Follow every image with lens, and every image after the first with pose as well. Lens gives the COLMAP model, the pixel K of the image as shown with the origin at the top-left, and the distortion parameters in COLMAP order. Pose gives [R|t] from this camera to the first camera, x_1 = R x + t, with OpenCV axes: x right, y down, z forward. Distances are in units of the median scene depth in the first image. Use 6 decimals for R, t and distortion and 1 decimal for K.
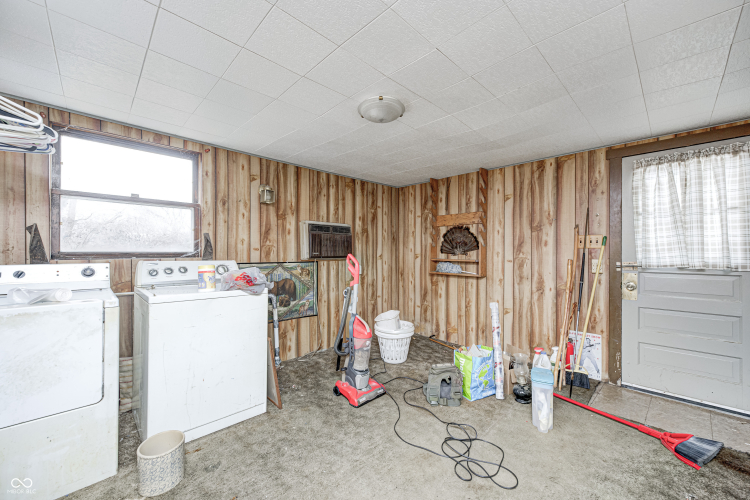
lens RADIAL K [[294.8, 0, 376.6], [0, 294.8, 250.3], [0, 0, 1]] dist [0.000465, 0.001458]
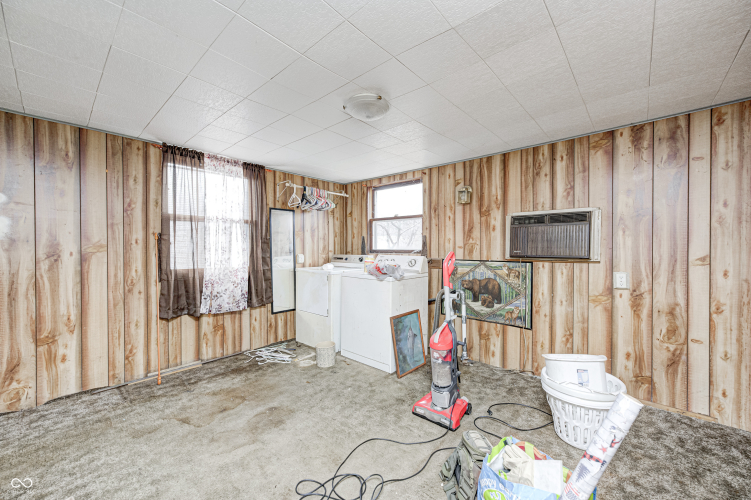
lens RADIAL K [[295.2, 0, 377.0], [0, 295.2, 250.7], [0, 0, 1]] dist [0.000465, 0.001458]
pose [[0.064870, 0.001186, -0.997893, 0.612492], [0.000084, 0.999999, 0.001194, 0.007364], [0.997894, -0.000161, 0.064870, 0.579065]]
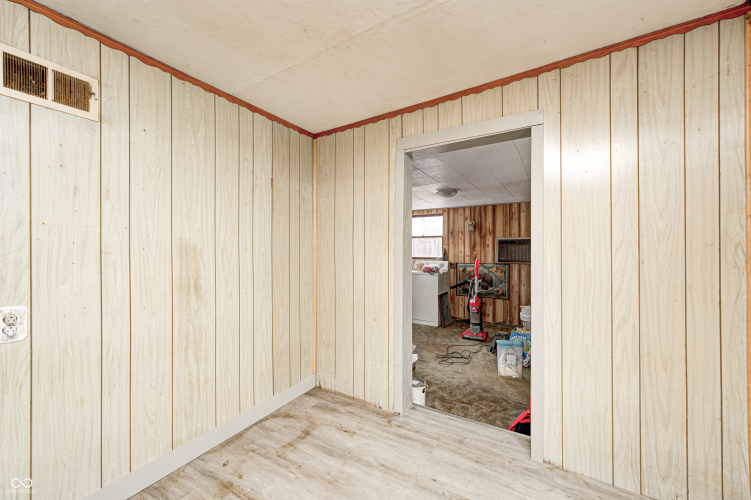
lens RADIAL K [[295.2, 0, 376.4], [0, 295.2, 249.9], [0, 0, 1]] dist [0.000465, 0.001458]
pose [[0.226532, -0.009407, -0.973958, 1.207610], [0.001925, 0.999956, -0.009210, -0.023417], [0.974002, 0.000212, 0.226540, 0.000989]]
